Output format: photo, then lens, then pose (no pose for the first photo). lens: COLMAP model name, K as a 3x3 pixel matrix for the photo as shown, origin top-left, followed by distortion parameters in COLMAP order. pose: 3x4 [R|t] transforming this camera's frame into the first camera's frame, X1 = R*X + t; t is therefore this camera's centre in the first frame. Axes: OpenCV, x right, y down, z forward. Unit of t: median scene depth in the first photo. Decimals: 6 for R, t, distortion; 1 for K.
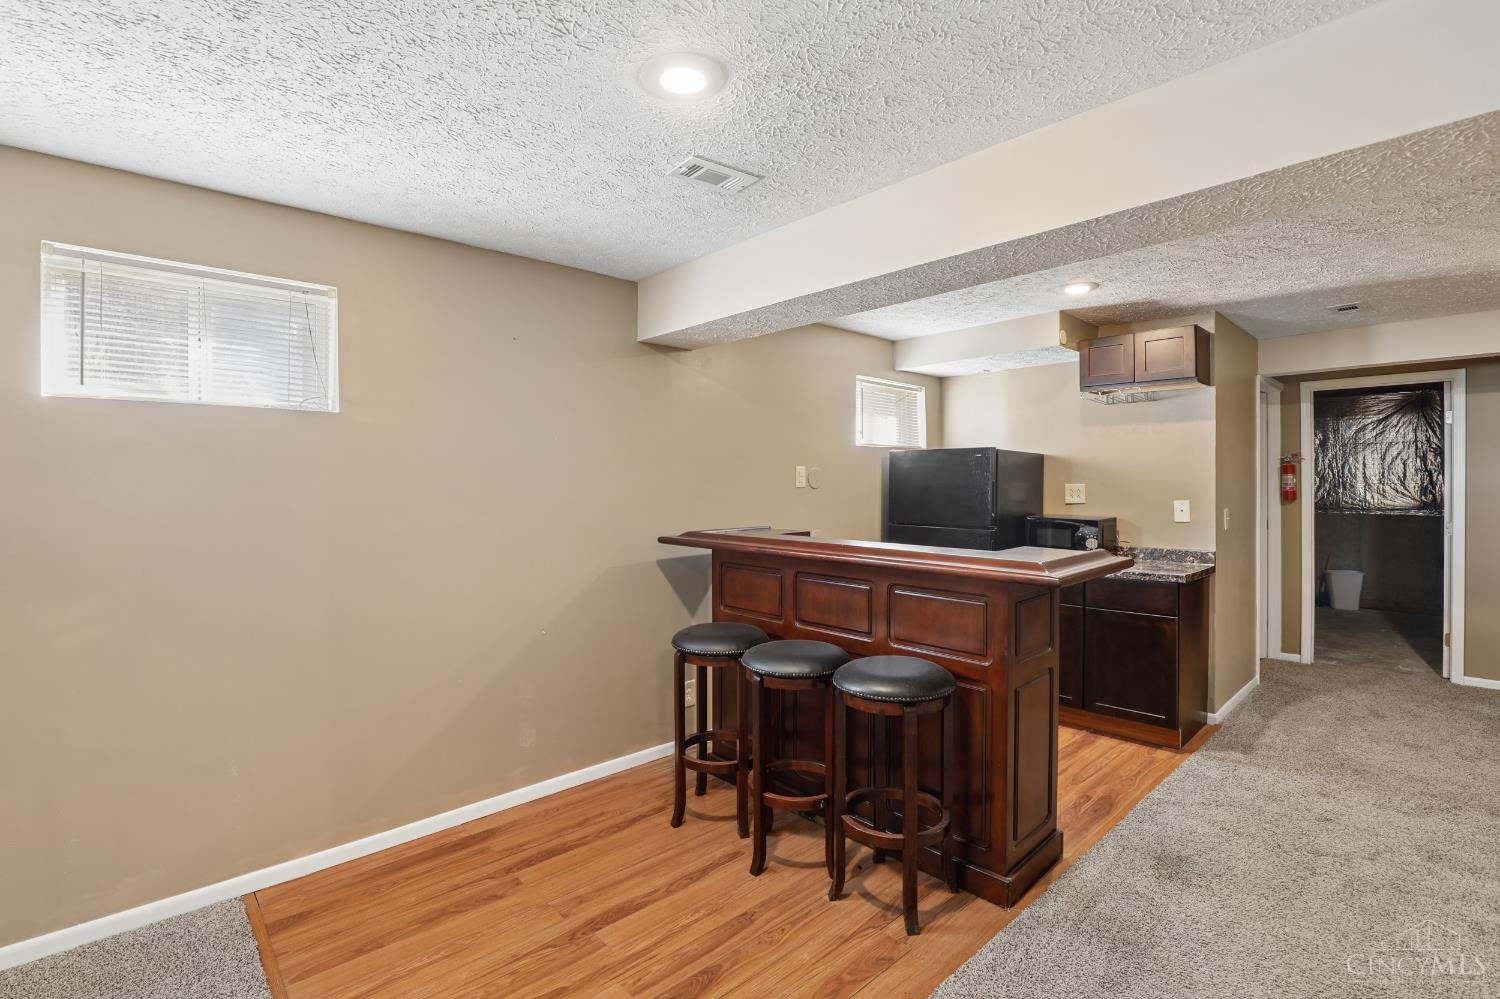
lens RADIAL K [[693.4, 0, 738.0], [0, 693.4, 489.0], [0, 0, 1]] dist [-0.030233, 0.006461]
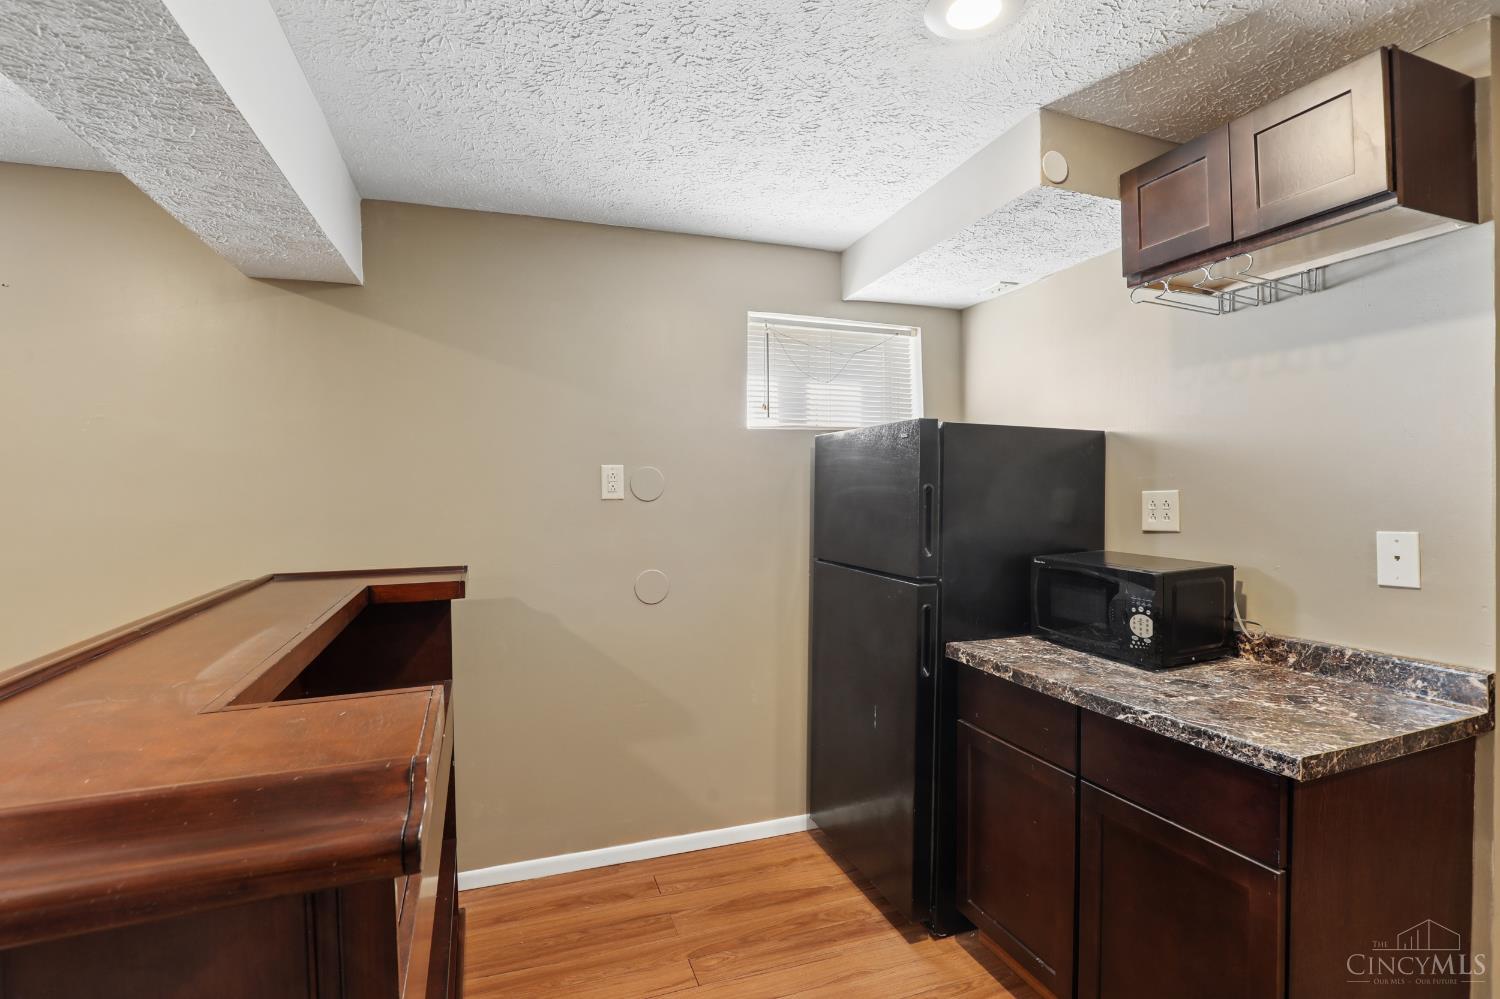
lens RADIAL K [[693.4, 0, 754.1], [0, 693.4, 497.1], [0, 0, 1]] dist [-0.030233, 0.006461]
pose [[0.924417, -0.002578, -0.381375, 0.436757], [0.003161, 0.999995, 0.000902, -0.004140], [0.381371, -0.002040, 0.924420, 0.480900]]
